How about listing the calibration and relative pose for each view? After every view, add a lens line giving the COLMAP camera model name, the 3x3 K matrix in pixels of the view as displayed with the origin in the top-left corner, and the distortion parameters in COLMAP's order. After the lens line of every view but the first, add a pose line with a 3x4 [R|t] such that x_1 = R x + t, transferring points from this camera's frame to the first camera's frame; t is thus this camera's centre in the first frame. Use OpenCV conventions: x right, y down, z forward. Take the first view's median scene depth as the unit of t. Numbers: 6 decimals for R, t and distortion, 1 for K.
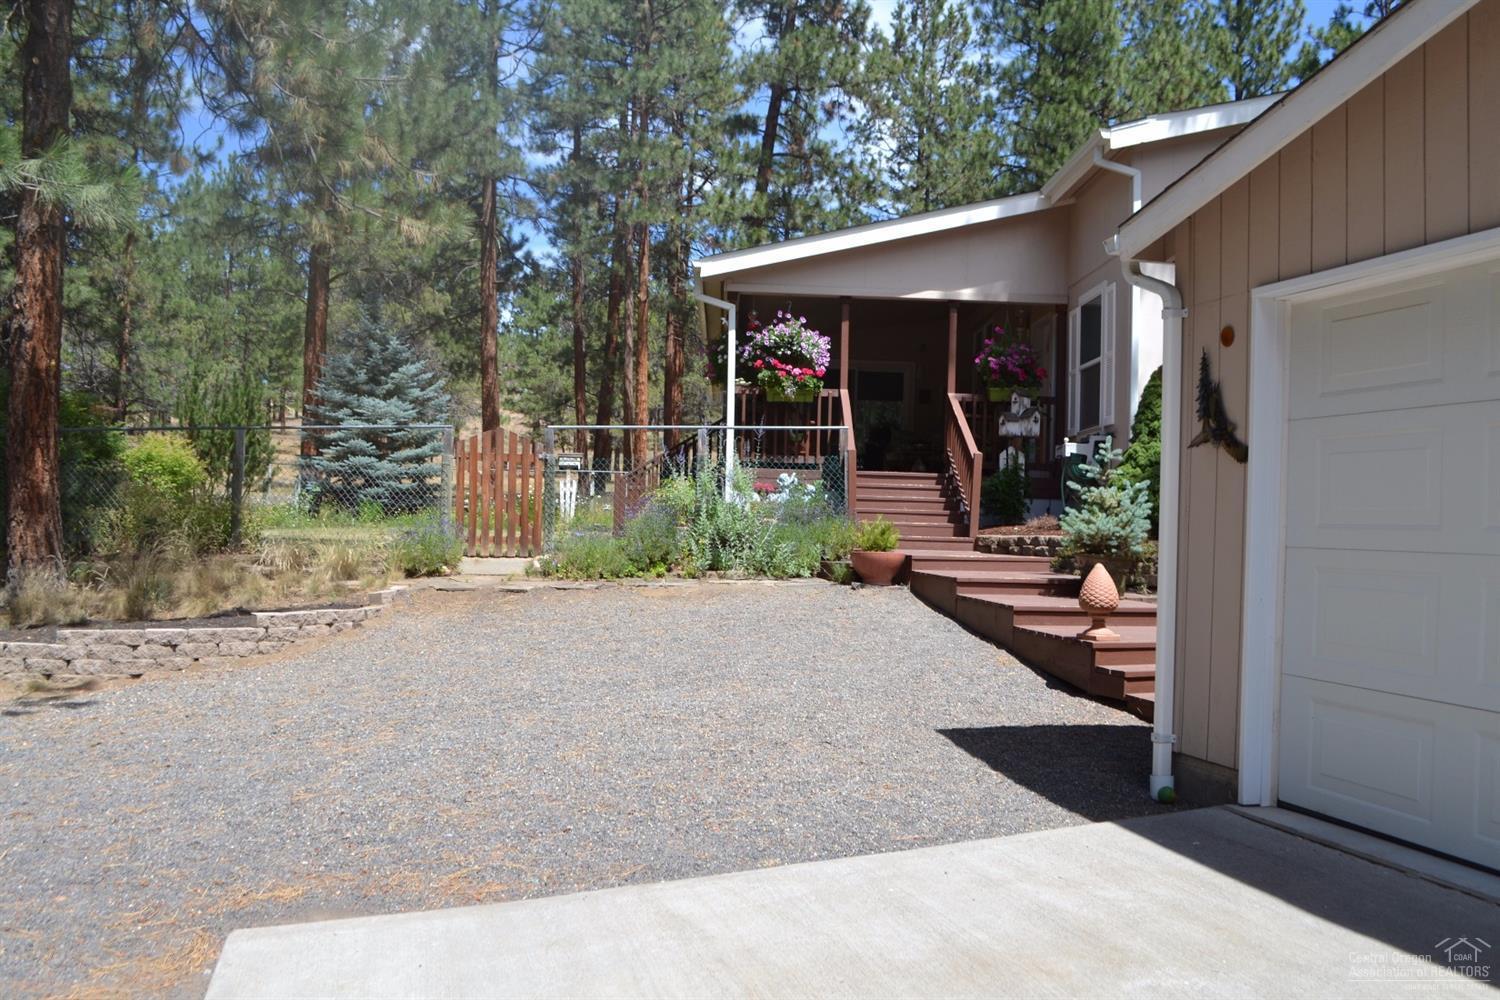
lens RADIAL K [[1338.7, 0, 750.0], [0, 1338.7, 500.0], [0, 0, 1]] dist [-0.010150, -0.004008]
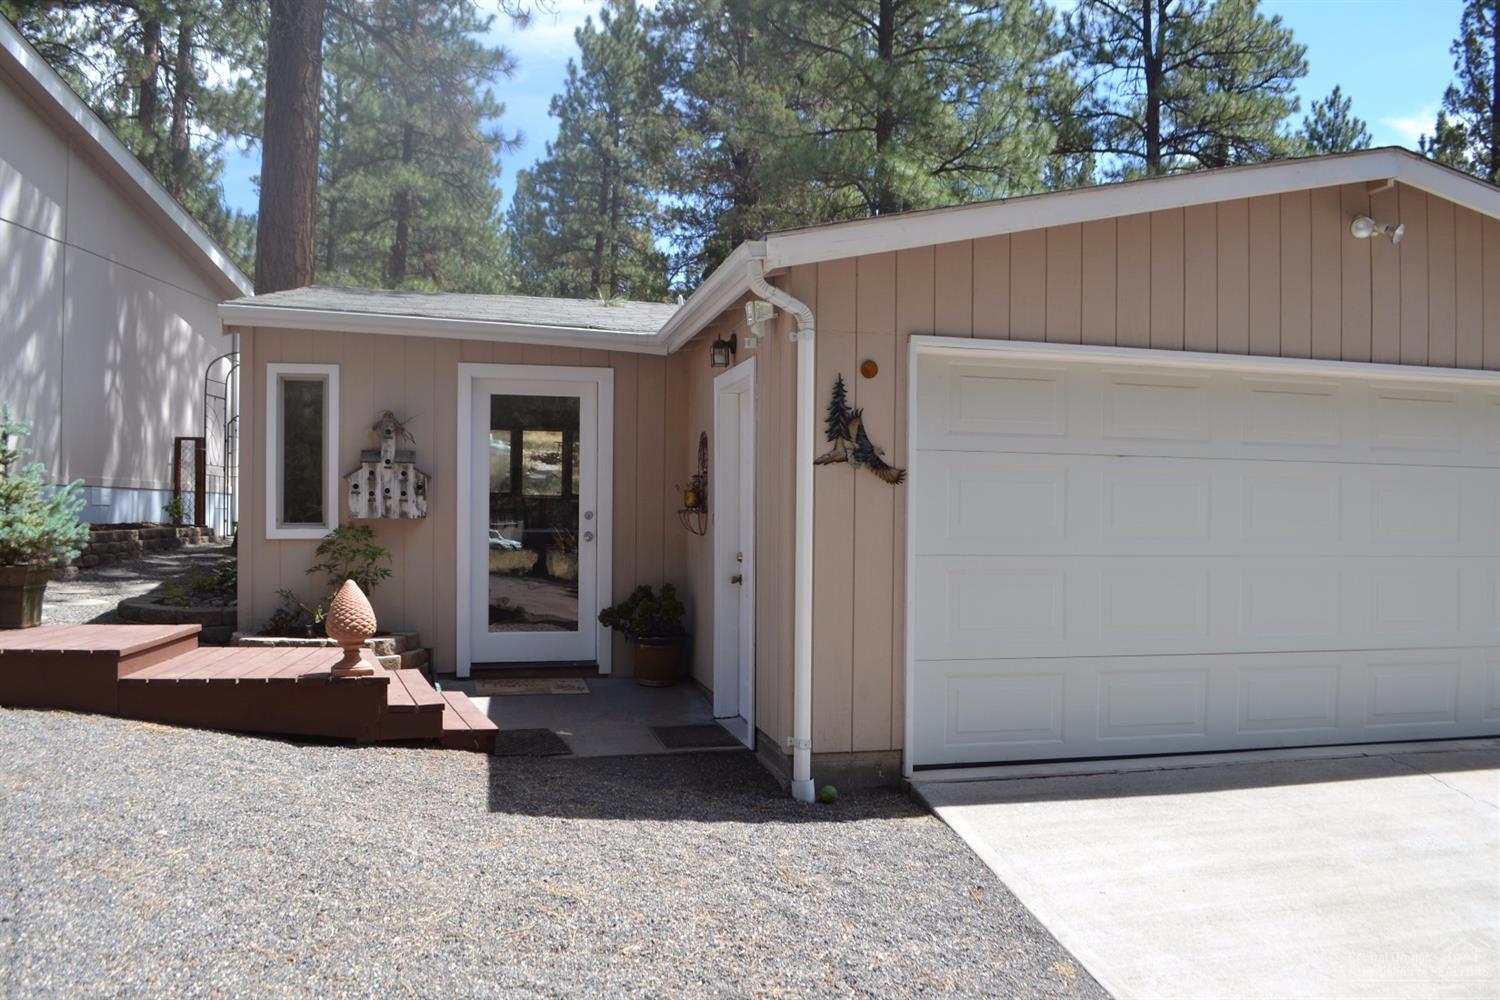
lens RADIAL K [[1229.3, 0, 750.0], [0, 1229.3, 500.0], [0, 0, 1]] dist [-0.077746, -0.000334]
pose [[0.025792, -0.017958, 0.999506, -0.643071], [-0.026136, 0.999485, 0.018632, -0.028358], [-0.999326, -0.026603, 0.025310, 1.023734]]
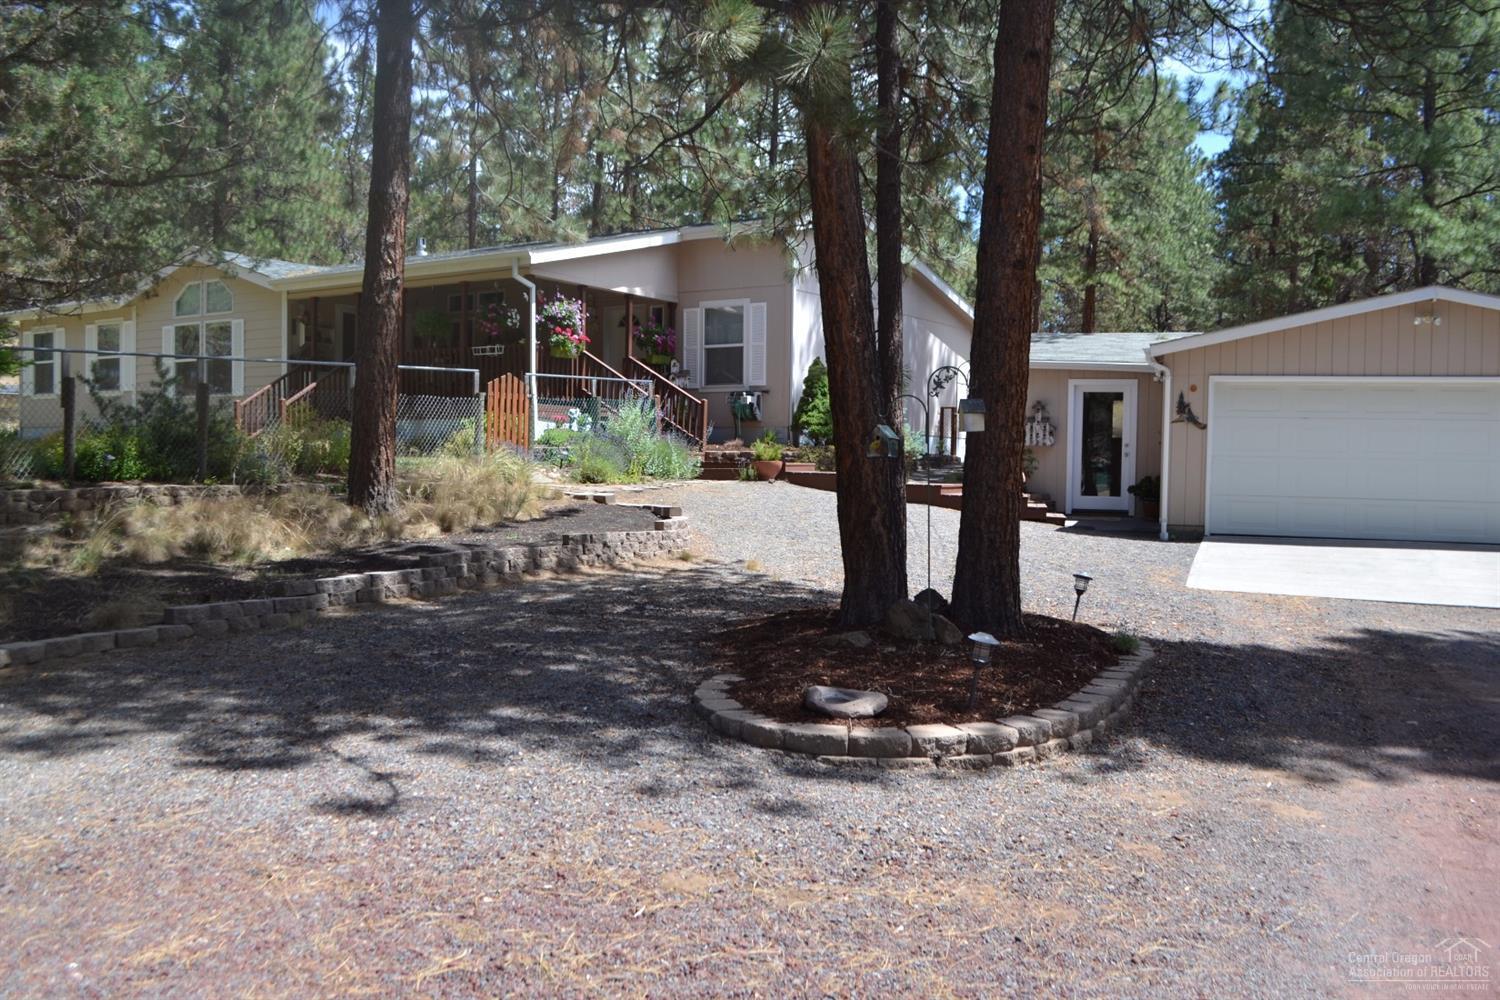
lens RADIAL K [[1338.7, 0, 750.0], [0, 1338.7, 500.0], [0, 0, 1]] dist [-0.010150, -0.004008]
pose [[0.557110, -0.045422, 0.829195, -2.680087], [-0.015113, 0.997783, 0.064811, -0.047021], [-0.830301, -0.048639, 0.555189, 0.113341]]
